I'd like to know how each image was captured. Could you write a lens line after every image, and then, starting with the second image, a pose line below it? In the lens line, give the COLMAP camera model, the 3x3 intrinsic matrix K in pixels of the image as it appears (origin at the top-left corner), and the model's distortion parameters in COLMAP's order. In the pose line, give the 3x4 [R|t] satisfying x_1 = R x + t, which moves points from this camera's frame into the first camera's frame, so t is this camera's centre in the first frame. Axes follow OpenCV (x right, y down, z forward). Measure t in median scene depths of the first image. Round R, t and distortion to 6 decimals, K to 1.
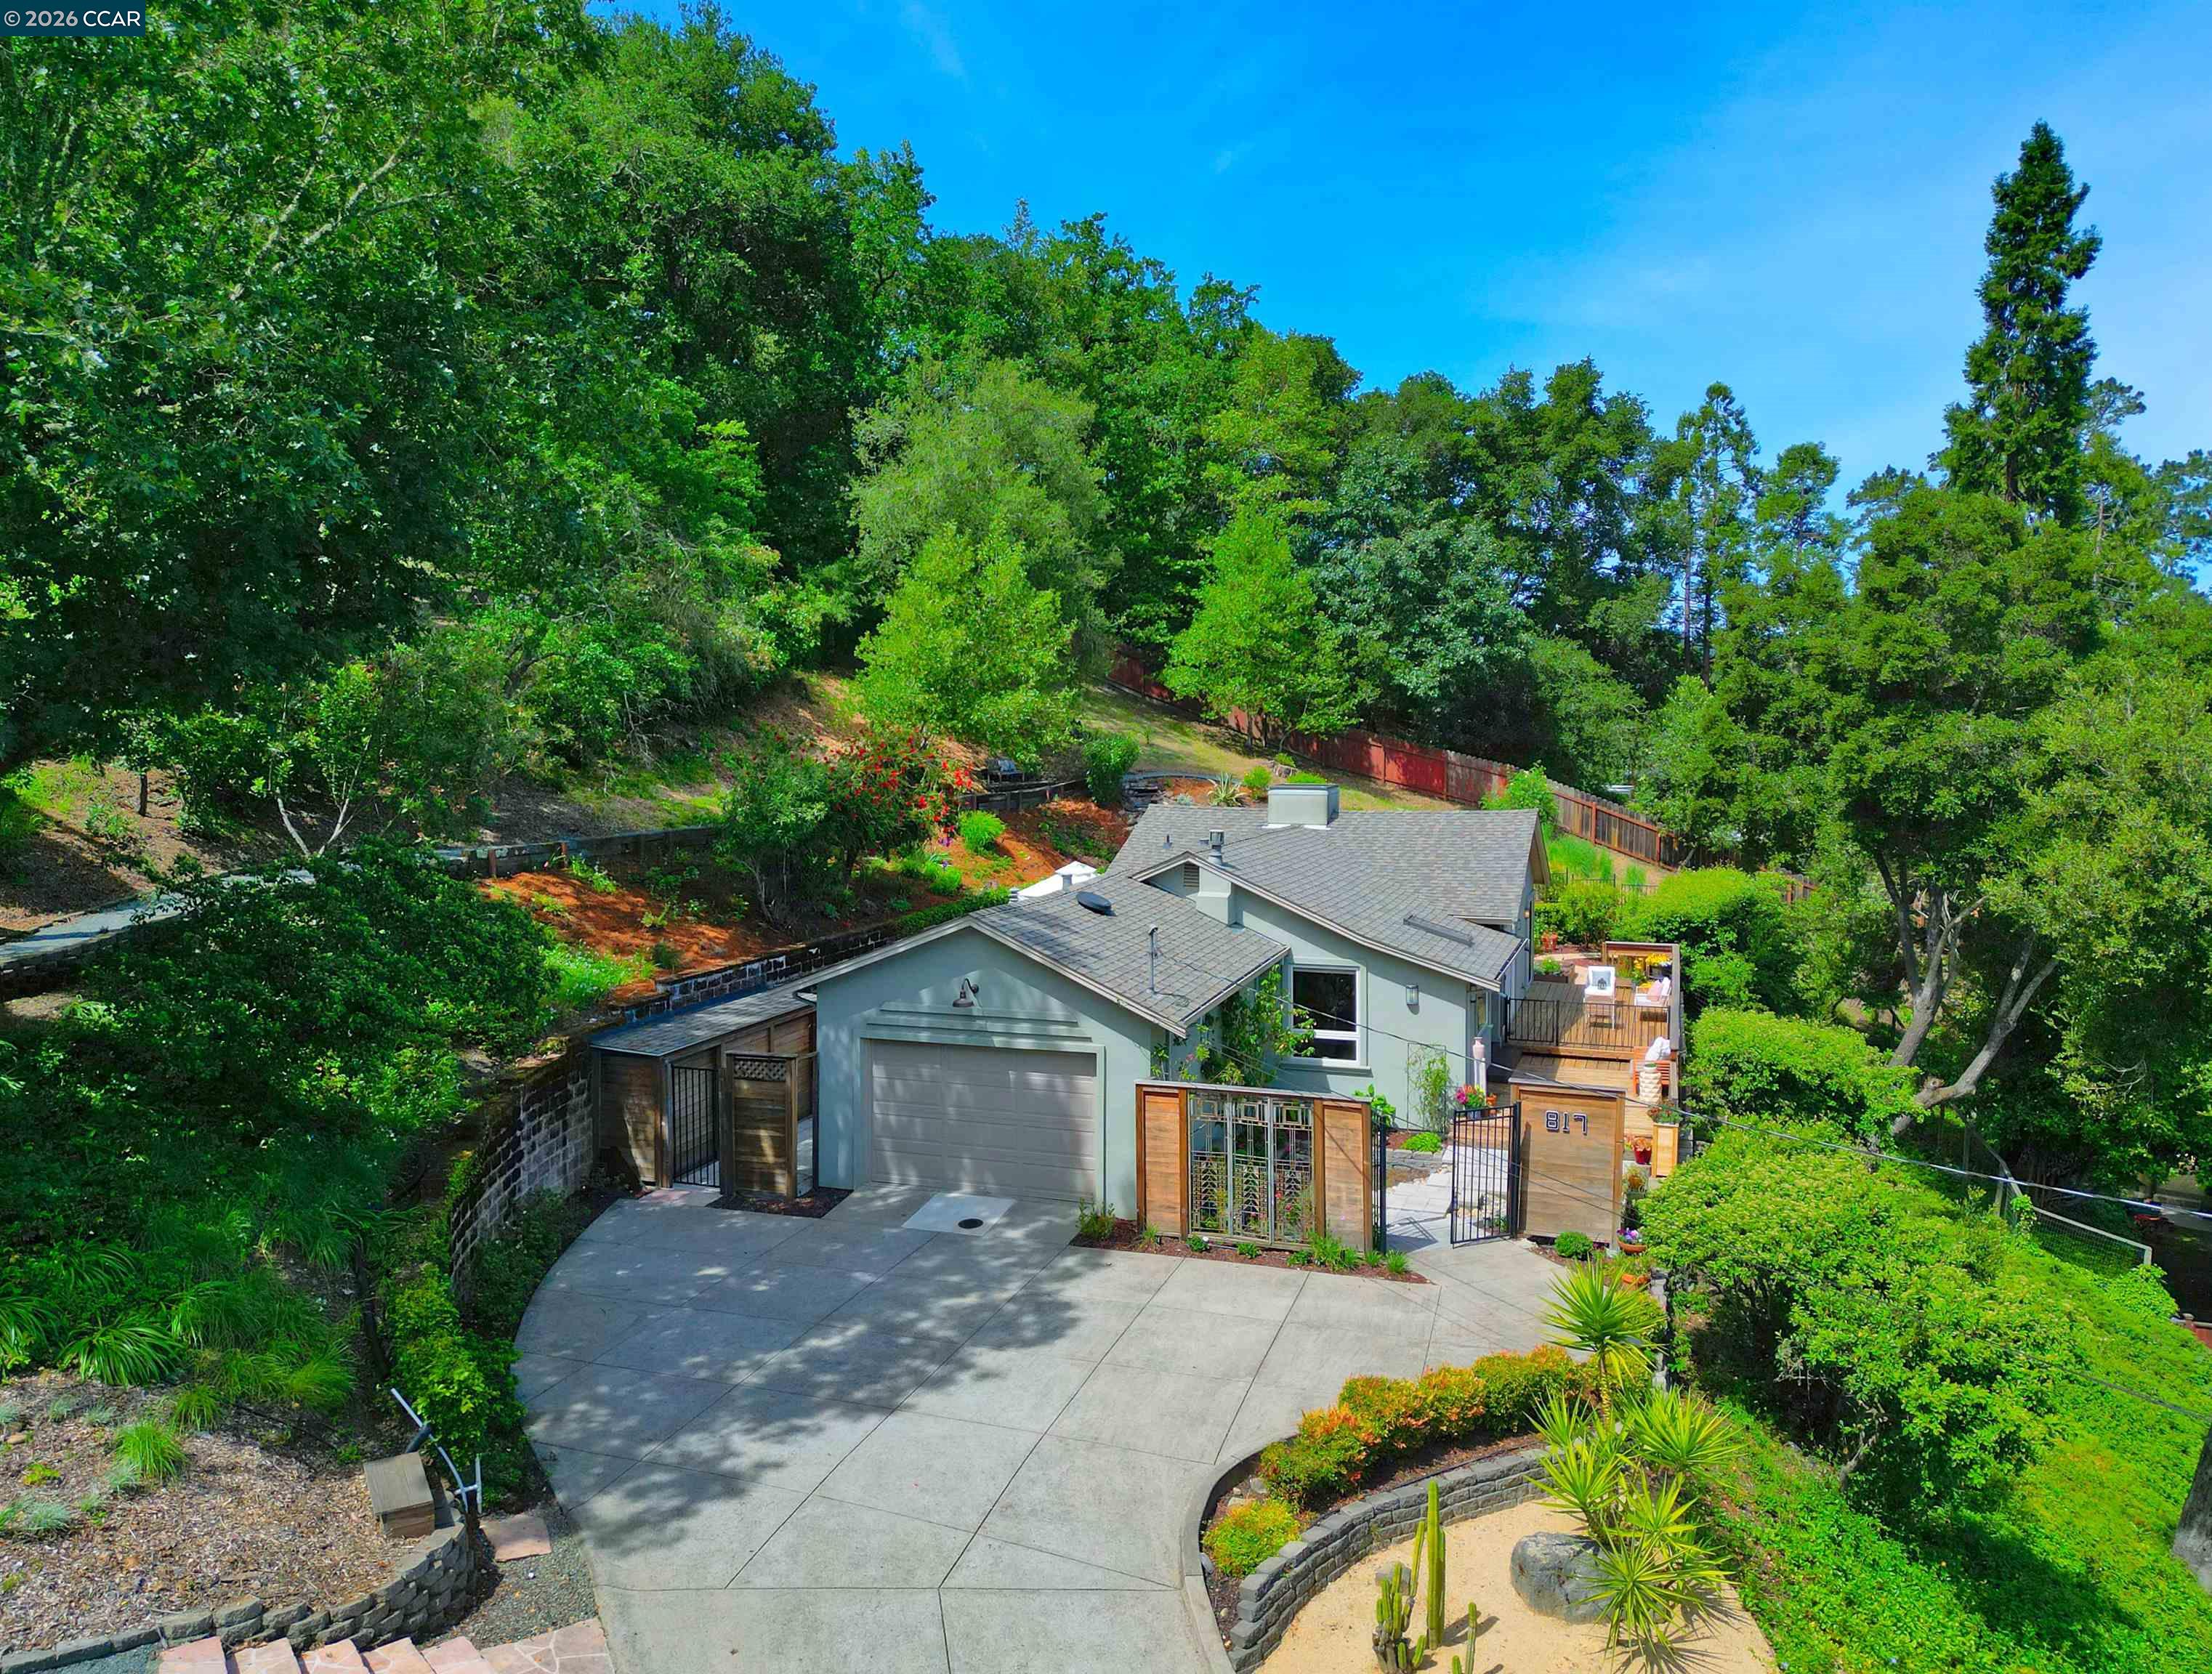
lens RADIAL K [[1613.7, 0, 1106.0], [0, 1613.7, 837.0], [0, 0, 1]] dist [0.083530, -0.094837]
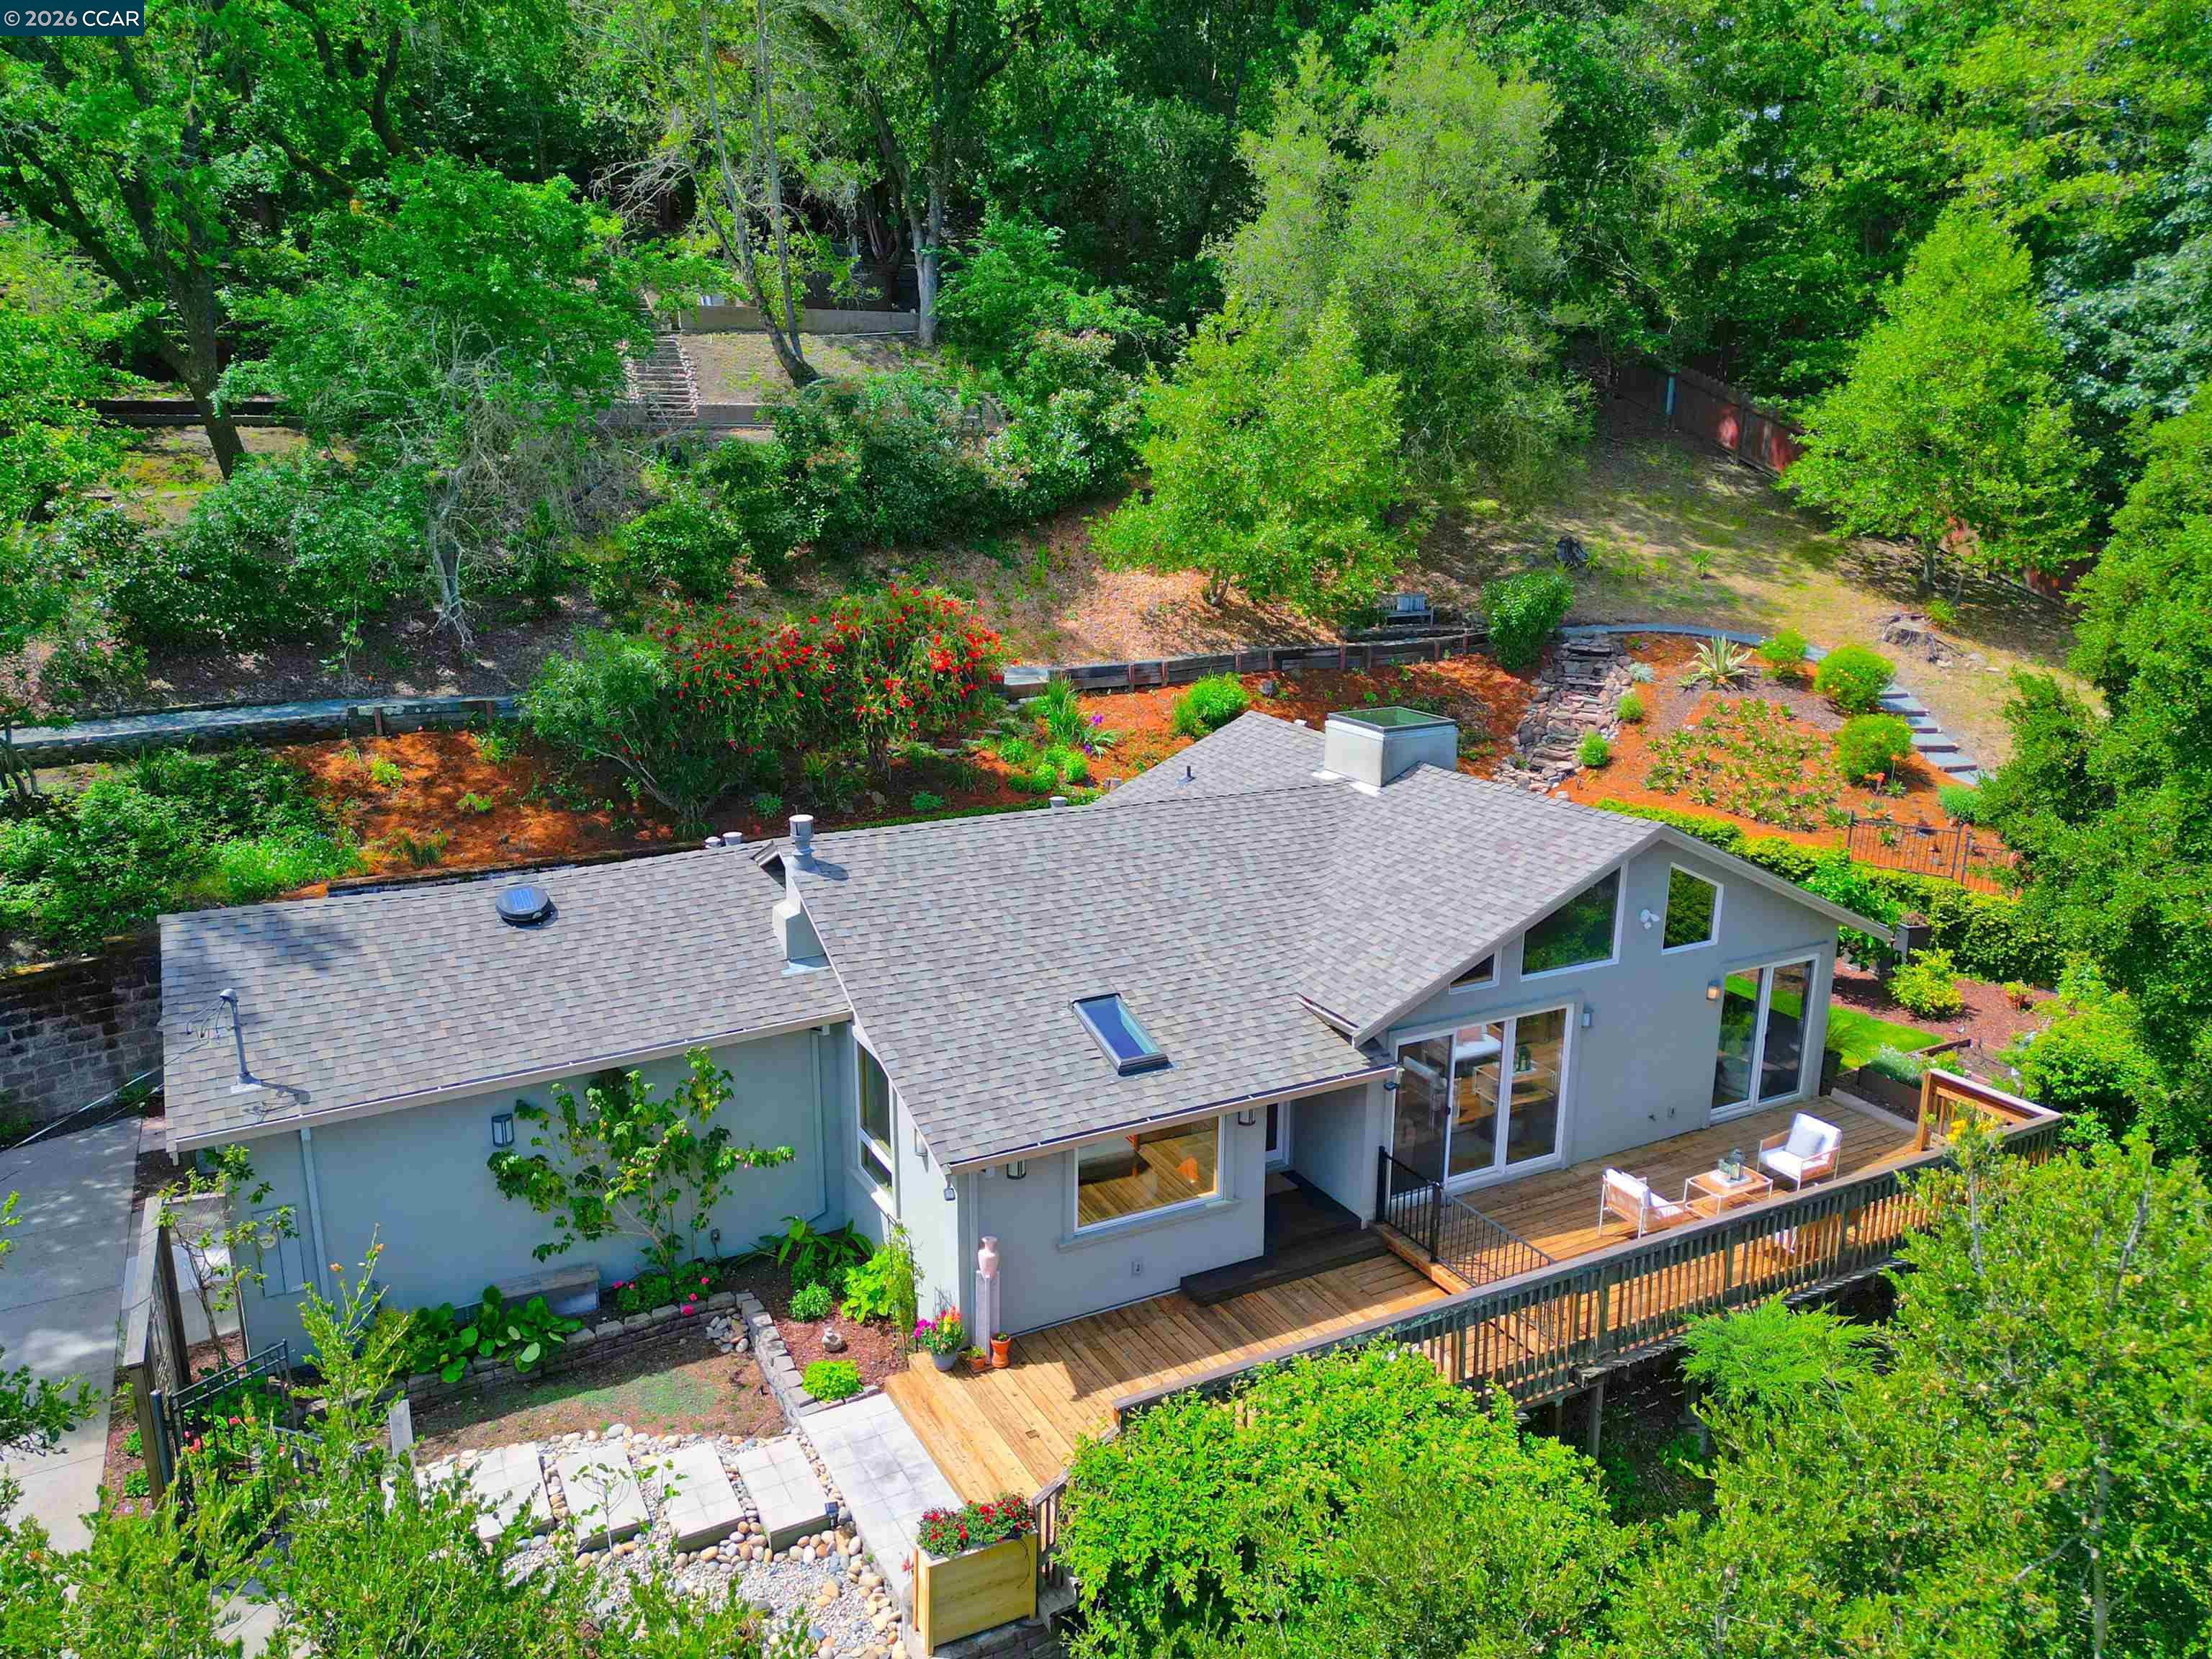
lens RADIAL K [[1568.6, 0, 1090.7], [0, 1568.6, 853.9], [0, 0, 1]] dist [0.056588, -0.054971]
pose [[0.735576, 0.185857, -0.651449, 0.542860], [-0.060082, 0.975738, 0.210536, -0.123784], [0.674773, -0.115725, 0.728896, 0.555101]]
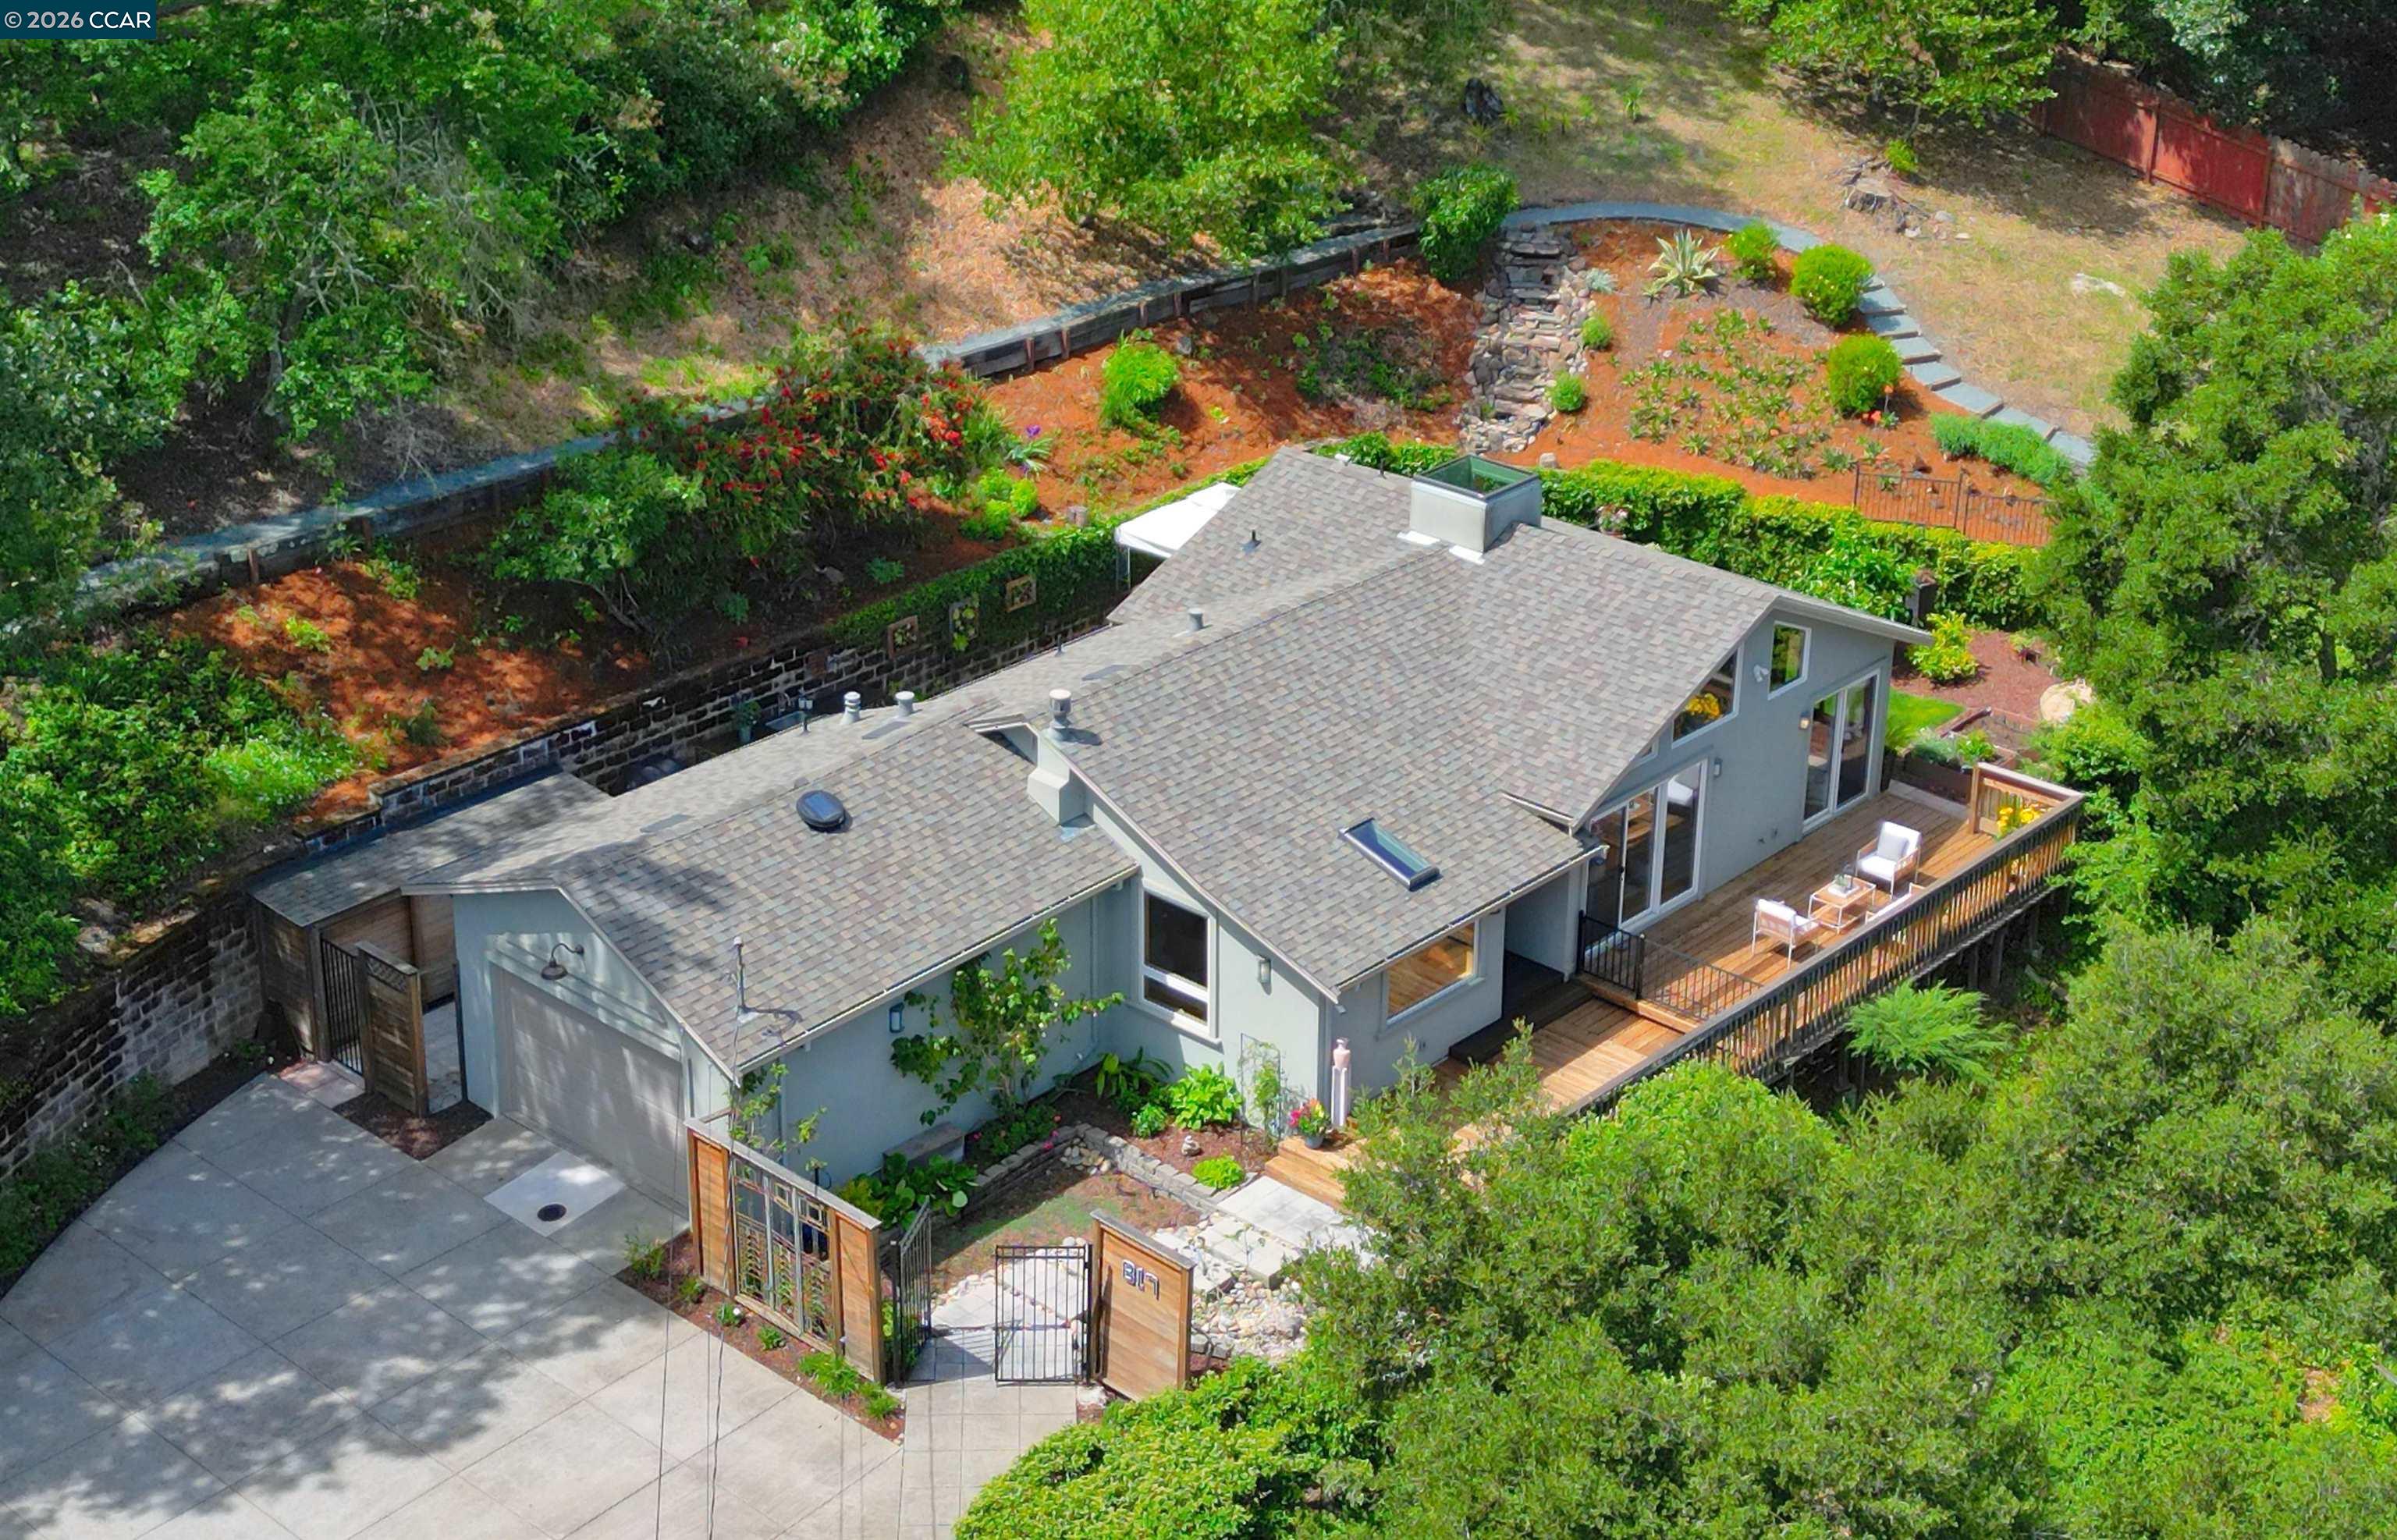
lens RADIAL K [[3300.7, 0, 1154.6], [0, 3300.7, 770.5], [0, 0, 1]] dist [0.094896, -0.060569]
pose [[0.916905, 0.177830, -0.357297, 0.590510], [-0.038874, 0.930783, 0.363500, -0.469810], [0.397207, -0.319405, 0.860353, -0.242284]]
